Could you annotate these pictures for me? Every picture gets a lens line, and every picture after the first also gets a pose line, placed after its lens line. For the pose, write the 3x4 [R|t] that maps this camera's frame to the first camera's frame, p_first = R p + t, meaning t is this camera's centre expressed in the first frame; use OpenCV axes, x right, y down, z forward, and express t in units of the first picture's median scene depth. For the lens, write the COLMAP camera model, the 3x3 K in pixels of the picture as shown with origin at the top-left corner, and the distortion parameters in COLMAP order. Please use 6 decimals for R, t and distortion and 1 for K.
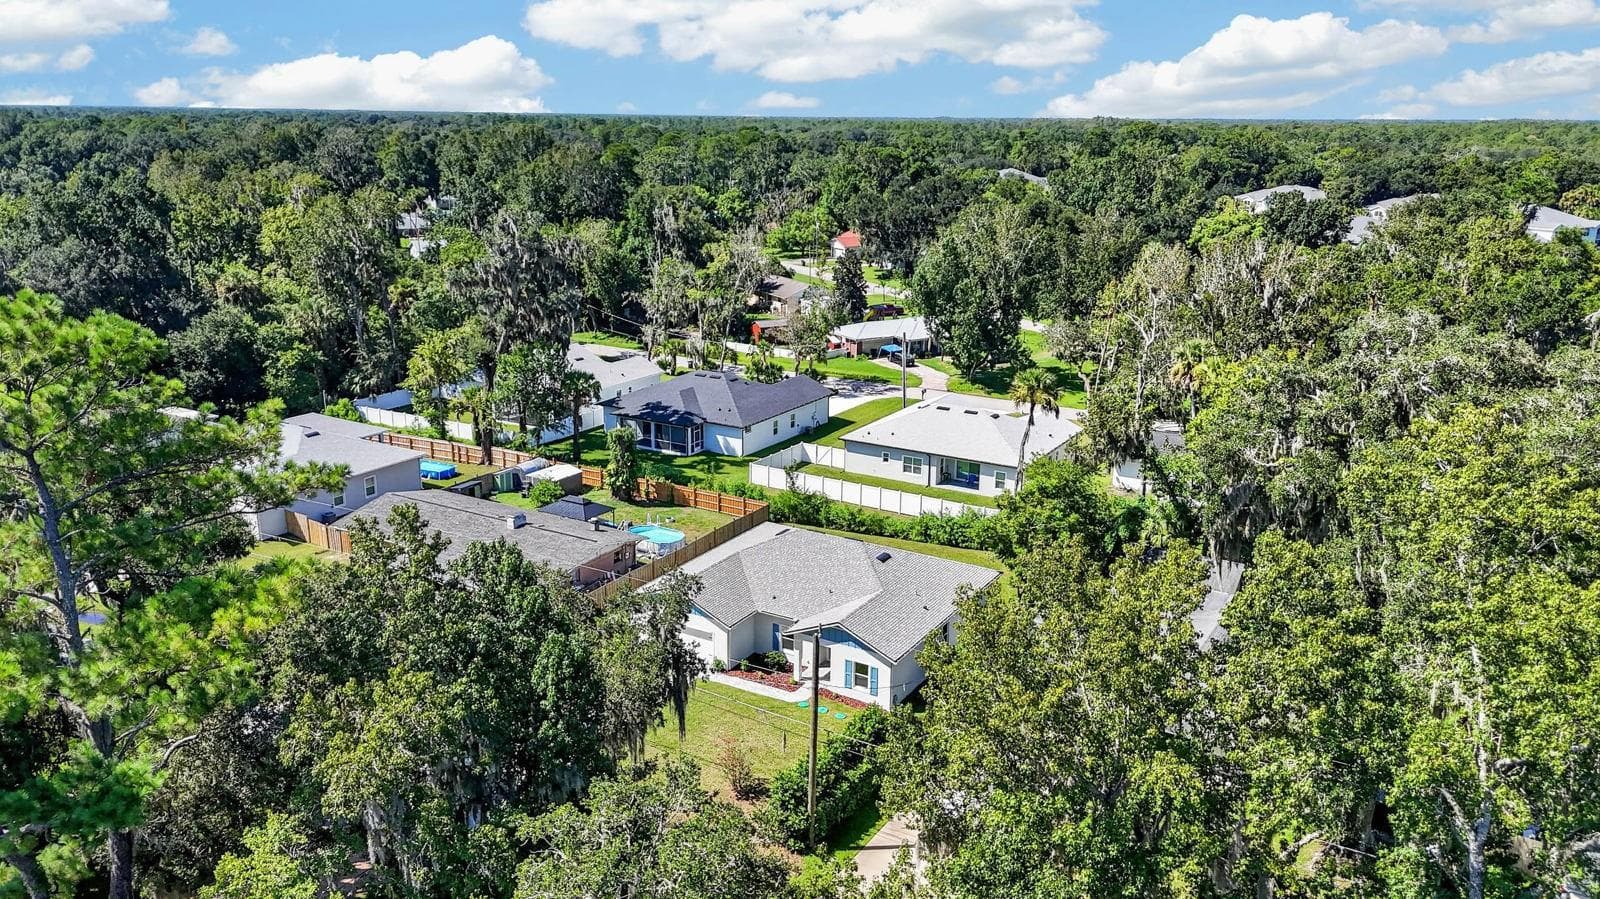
lens RADIAL K [[1162.1, 0, 800.0], [0, 1162.1, 449.5], [0, 0, 1]] dist [0.117060, -0.174547]
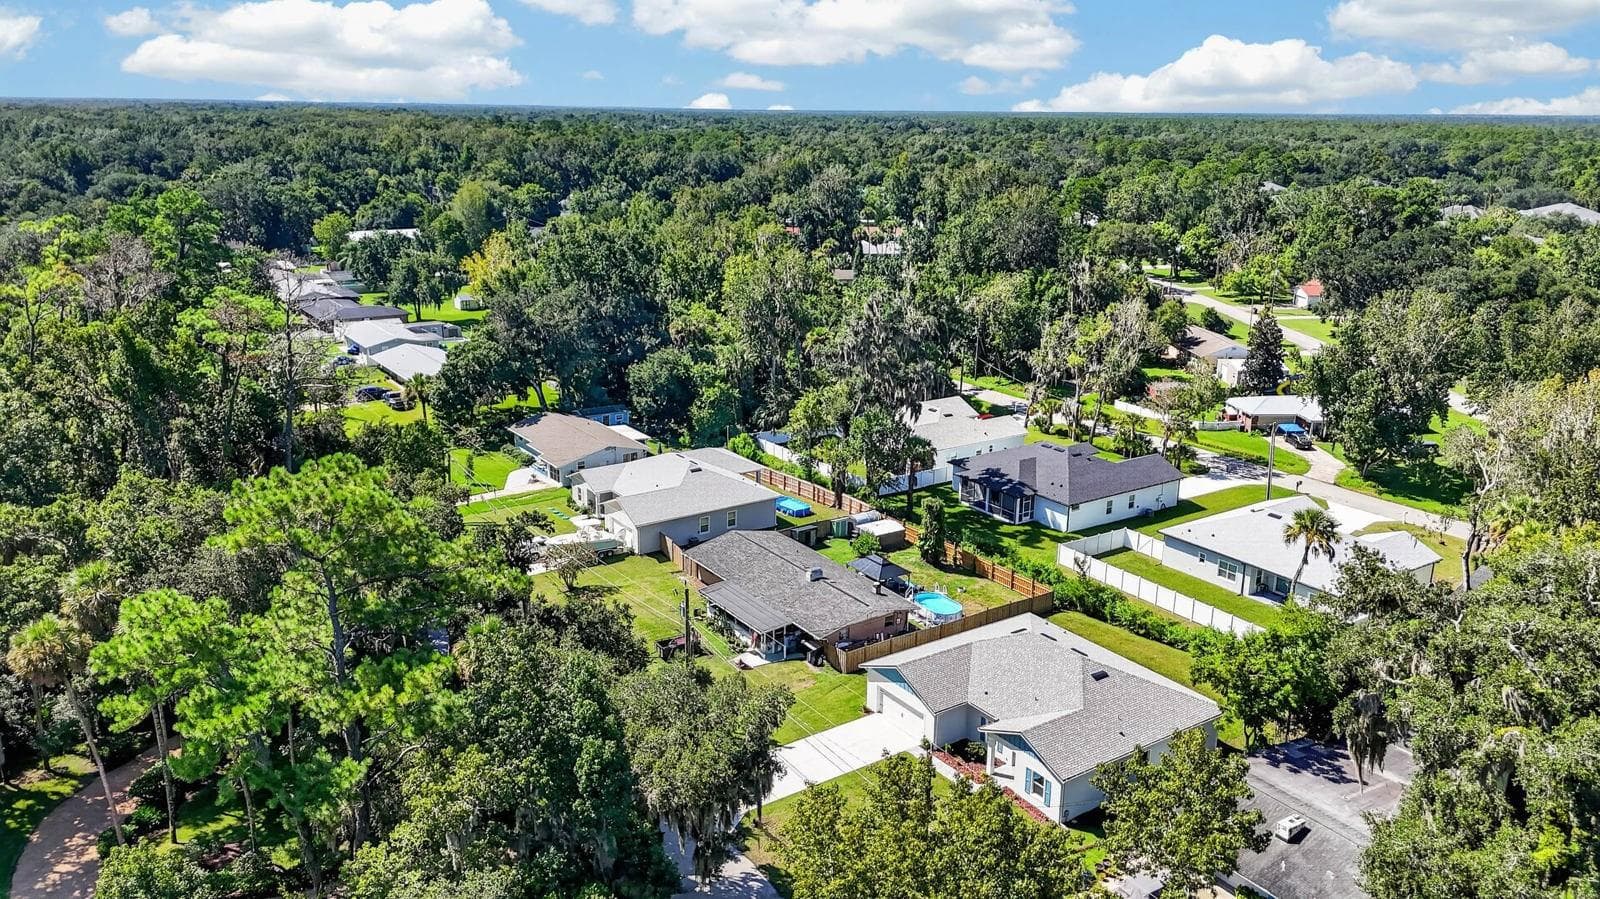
lens RADIAL K [[1162.2, 0, 807.5], [0, 1162.2, 444.9], [0, 0, 1]] dist [0.086548, -0.085477]
pose [[0.908319, 0.116333, -0.401776, 0.151072], [-0.116210, 0.992916, 0.024774, -0.070993], [0.401811, 0.024188, 0.915403, -0.052524]]
